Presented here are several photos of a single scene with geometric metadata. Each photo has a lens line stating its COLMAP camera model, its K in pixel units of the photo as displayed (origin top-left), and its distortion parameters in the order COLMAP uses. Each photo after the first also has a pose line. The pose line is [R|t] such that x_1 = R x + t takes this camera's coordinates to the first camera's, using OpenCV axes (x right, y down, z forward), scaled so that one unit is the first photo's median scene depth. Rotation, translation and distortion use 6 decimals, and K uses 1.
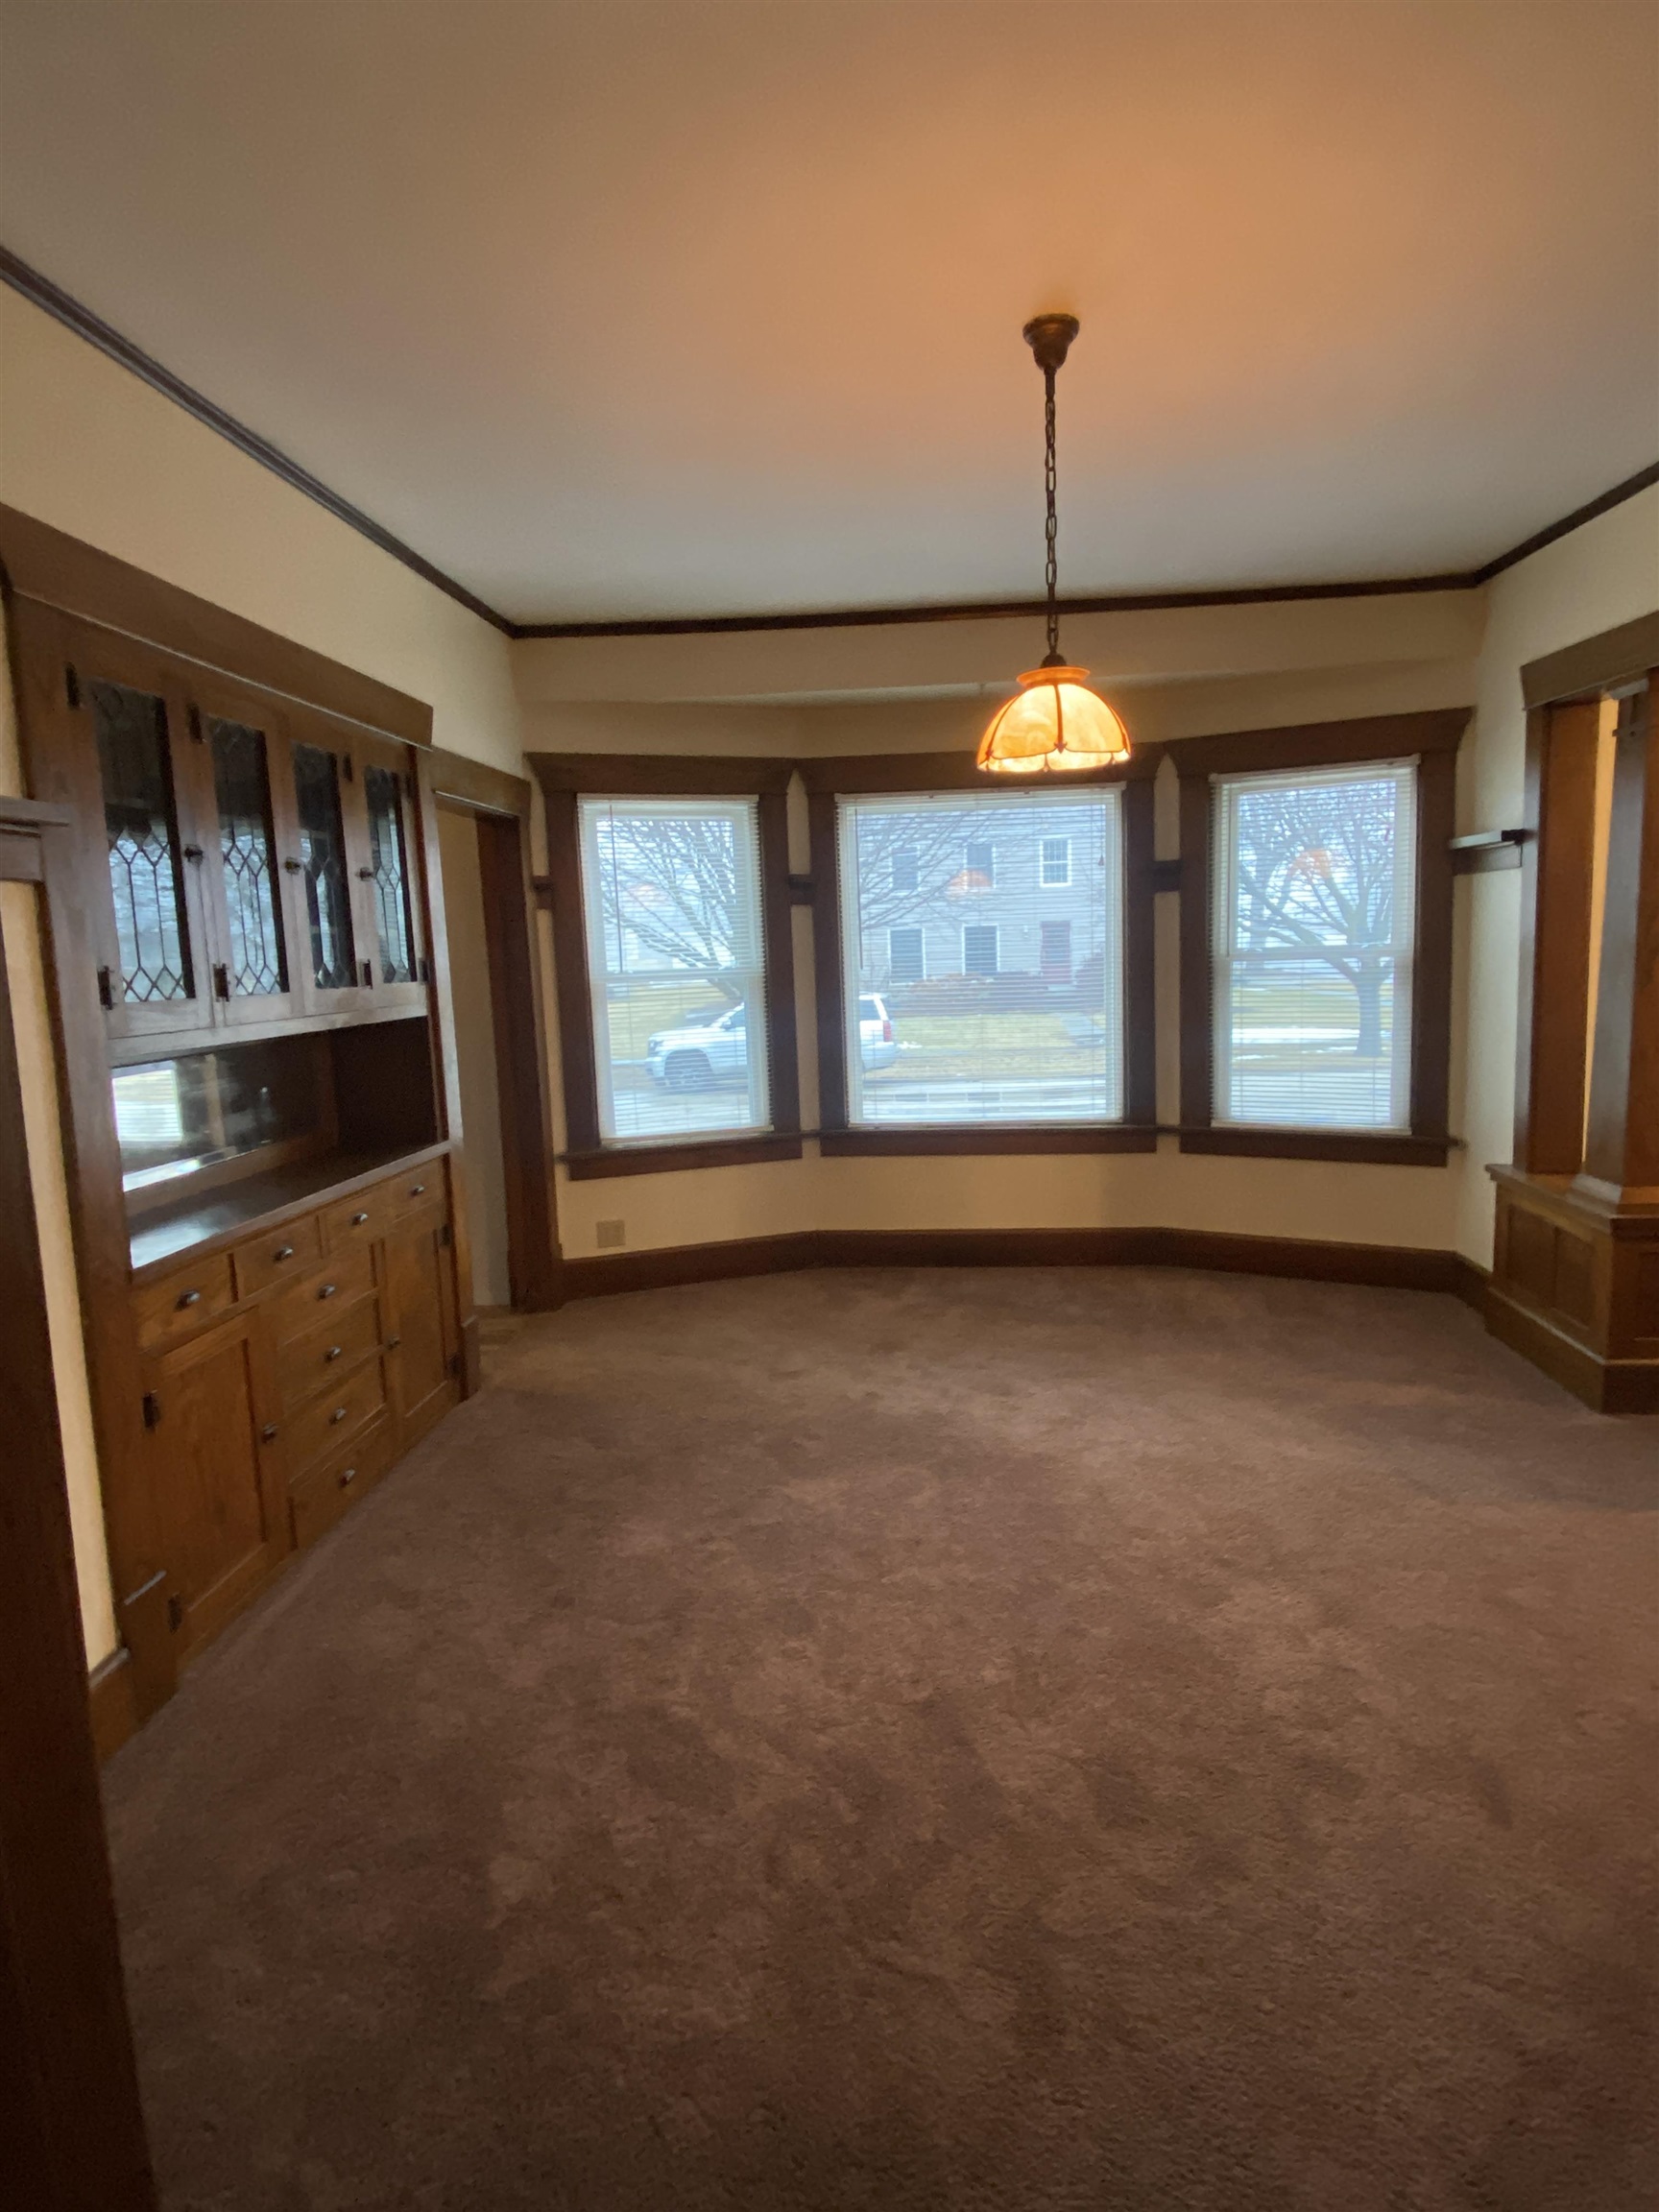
lens RADIAL K [[1152.5, 0, 829.5], [0, 1152.5, 1106.0], [0, 0, 1]] dist [-0.002245, -0.000347]
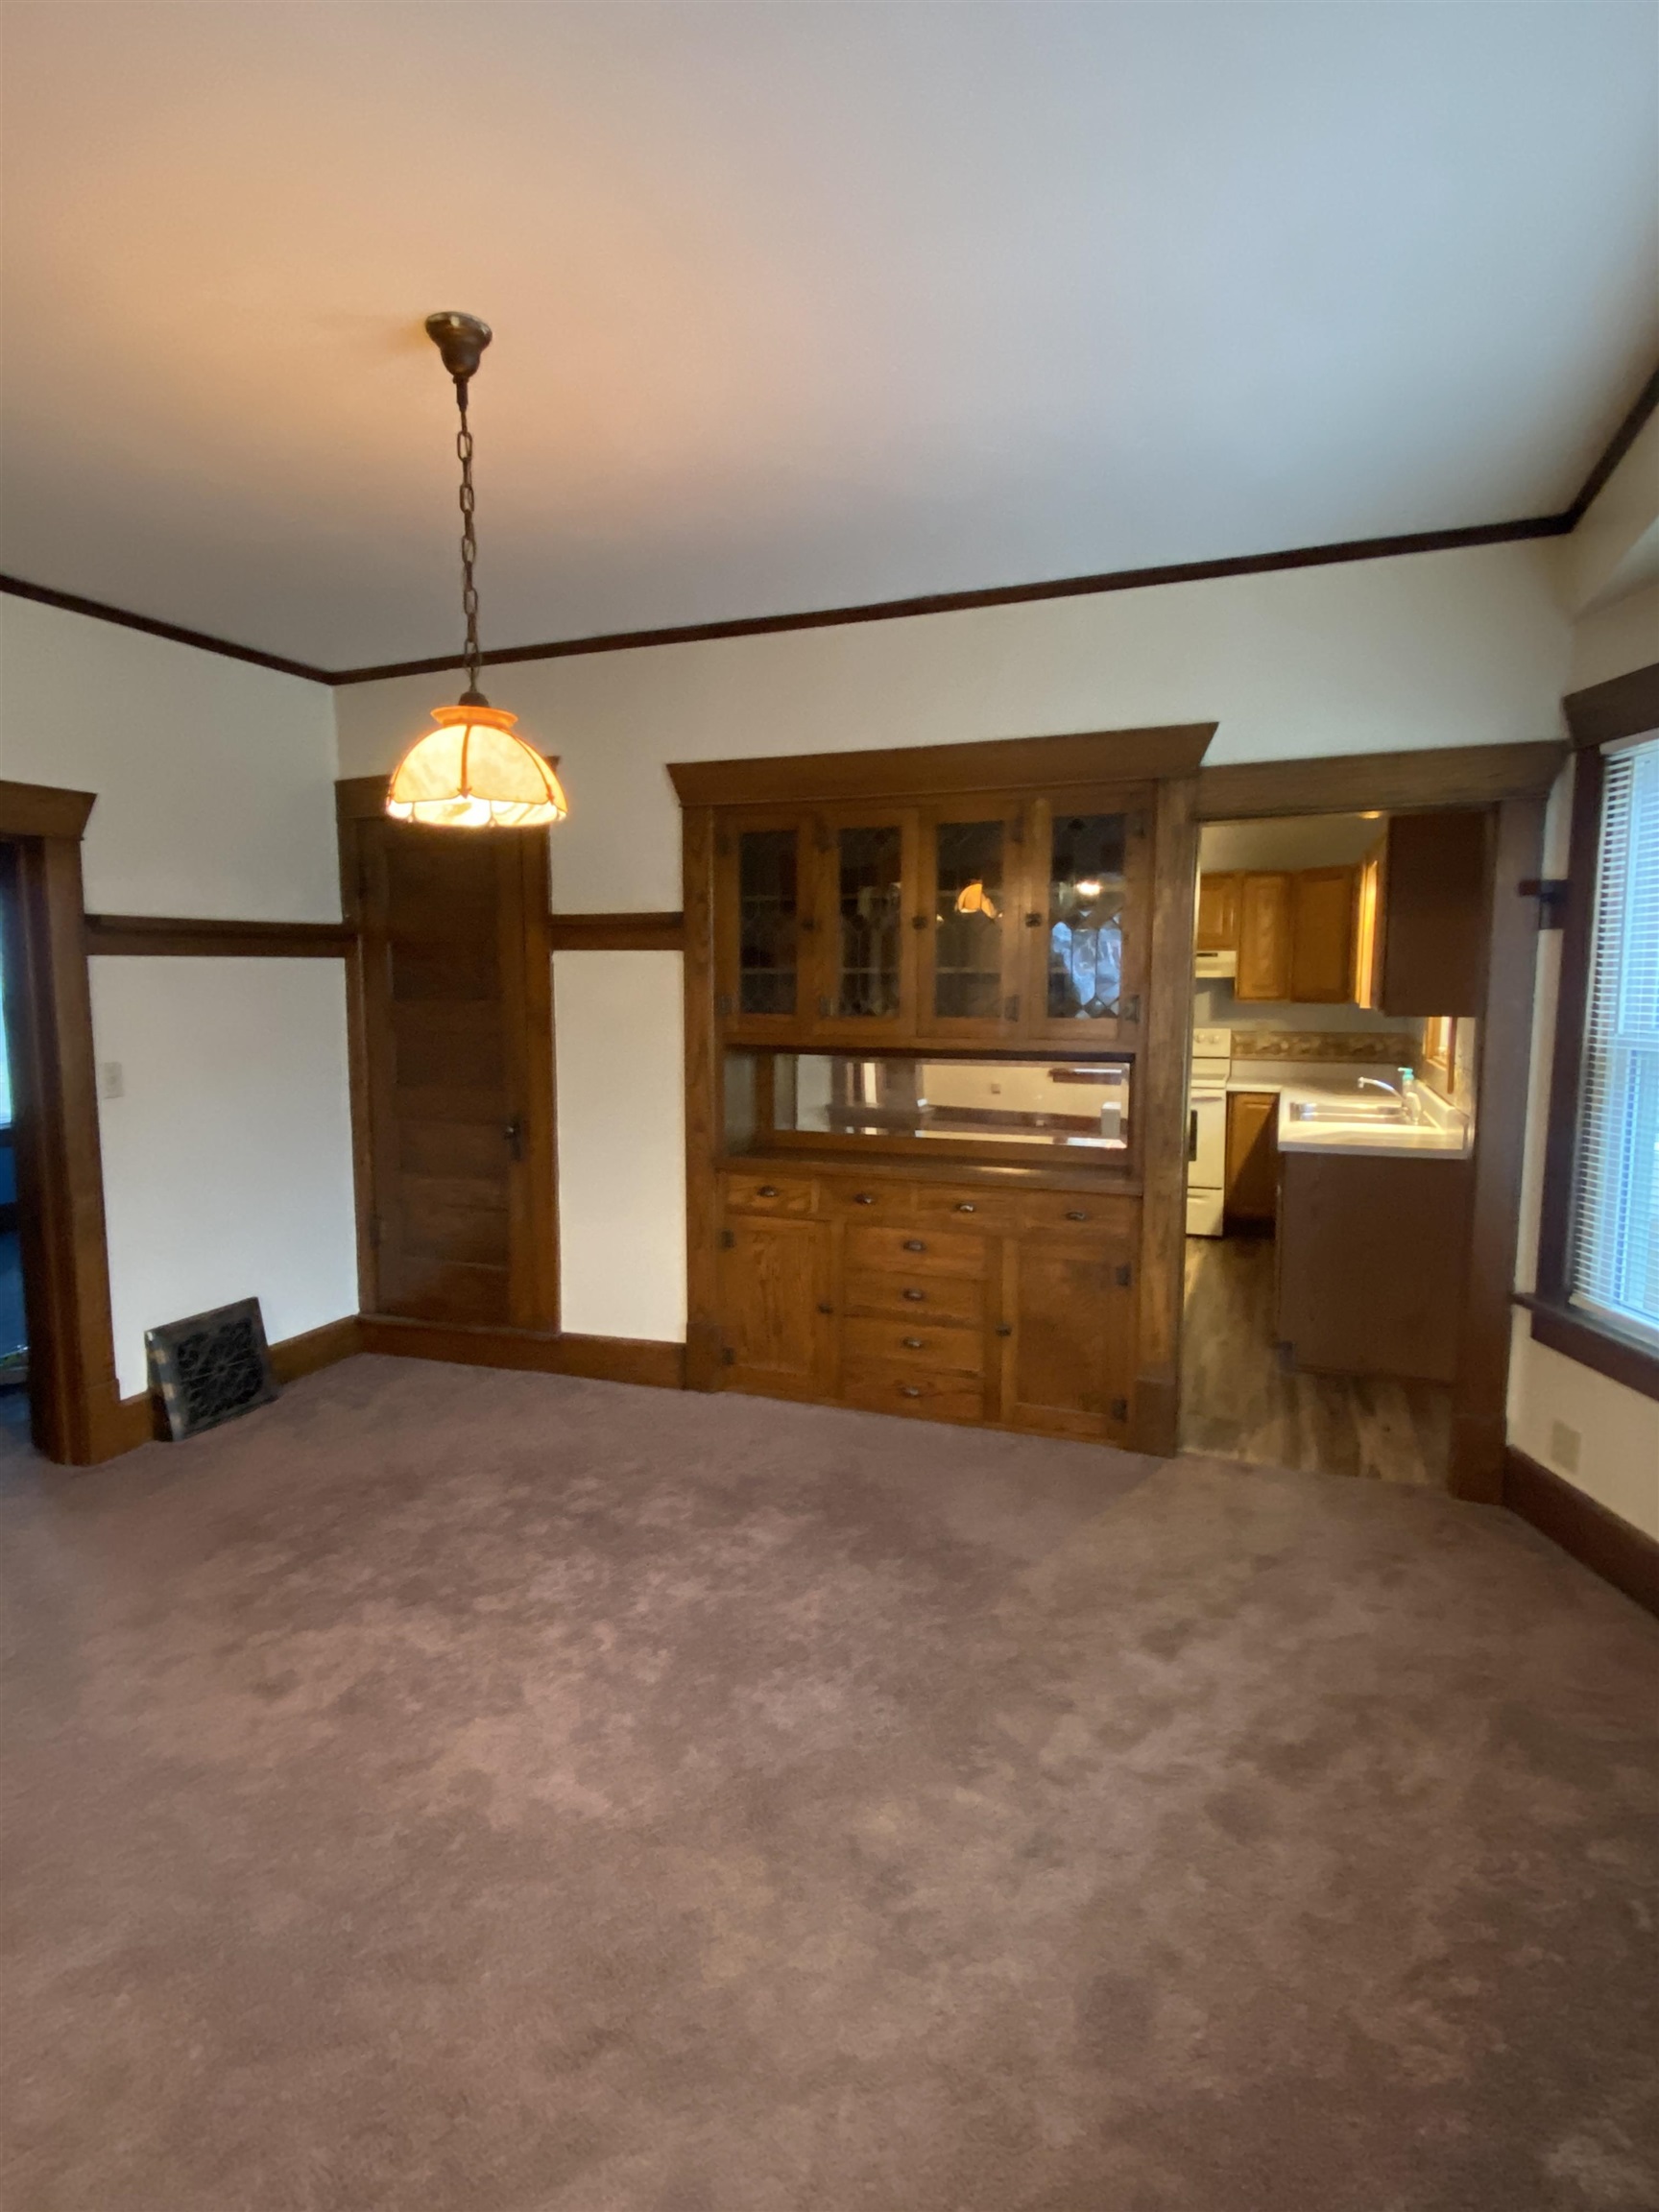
lens RADIAL K [[1152.5, 0, 829.5], [0, 1152.5, 1106.0], [0, 0, 1]] dist [-0.002245, -0.000347]
pose [[-0.280315, 0.152790, -0.947670, 0.720320], [-0.122212, 0.973536, 0.193110, -0.208782], [0.952096, 0.169948, -0.254224, 1.110783]]
